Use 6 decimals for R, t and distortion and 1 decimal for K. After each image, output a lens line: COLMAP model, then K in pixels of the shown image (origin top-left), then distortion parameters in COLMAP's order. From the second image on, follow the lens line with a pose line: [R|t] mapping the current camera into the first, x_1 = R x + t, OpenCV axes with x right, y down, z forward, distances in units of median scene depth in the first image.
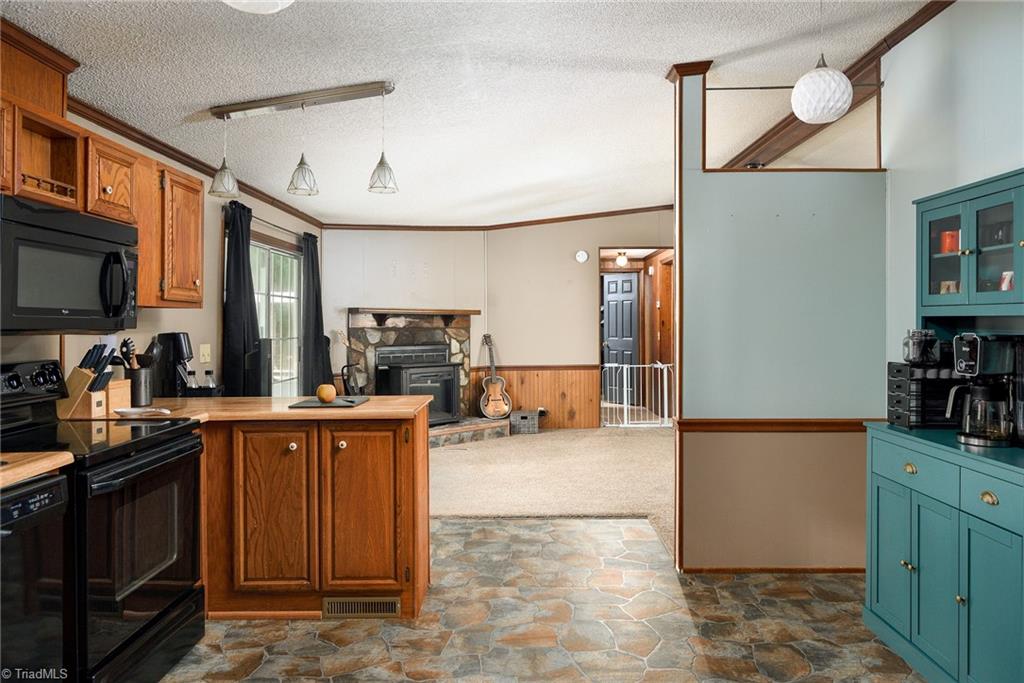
lens RADIAL K [[703.3, 0, 509.8], [0, 703.3, 336.6], [0, 0, 1]] dist [-0.009689, -0.000113]
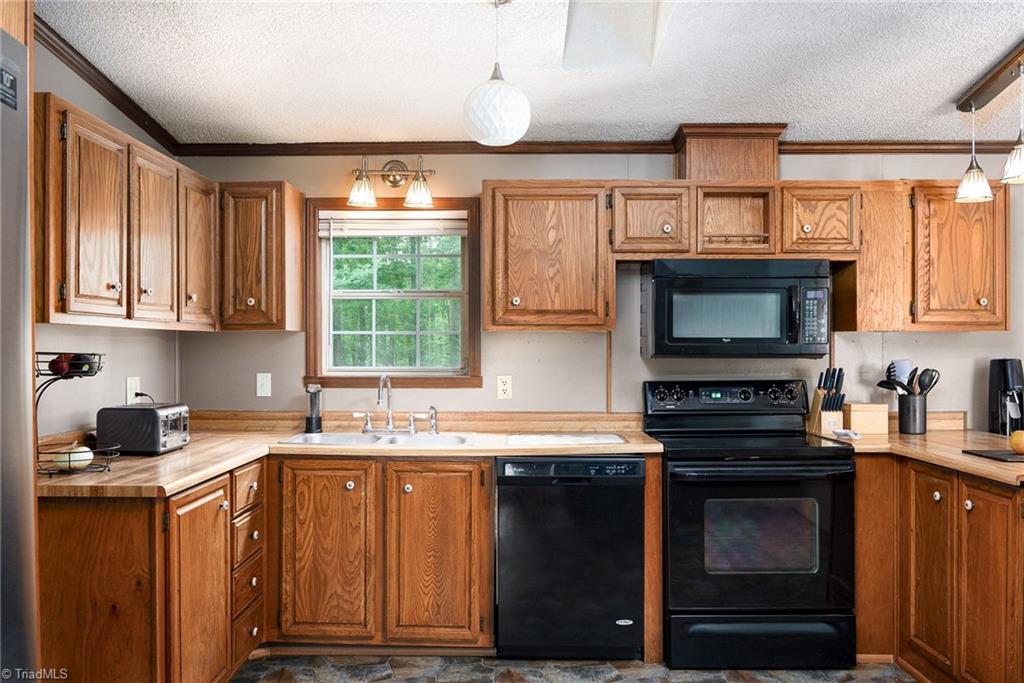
lens RADIAL K [[703.3, 0, 509.8], [0, 703.3, 336.6], [0, 0, 1]] dist [-0.009689, -0.000113]
pose [[-0.017869, -0.012845, -0.999758, 0.556949], [-0.023601, 0.999644, -0.012422, -0.012473], [0.999562, 0.023374, -0.018166, 0.560803]]
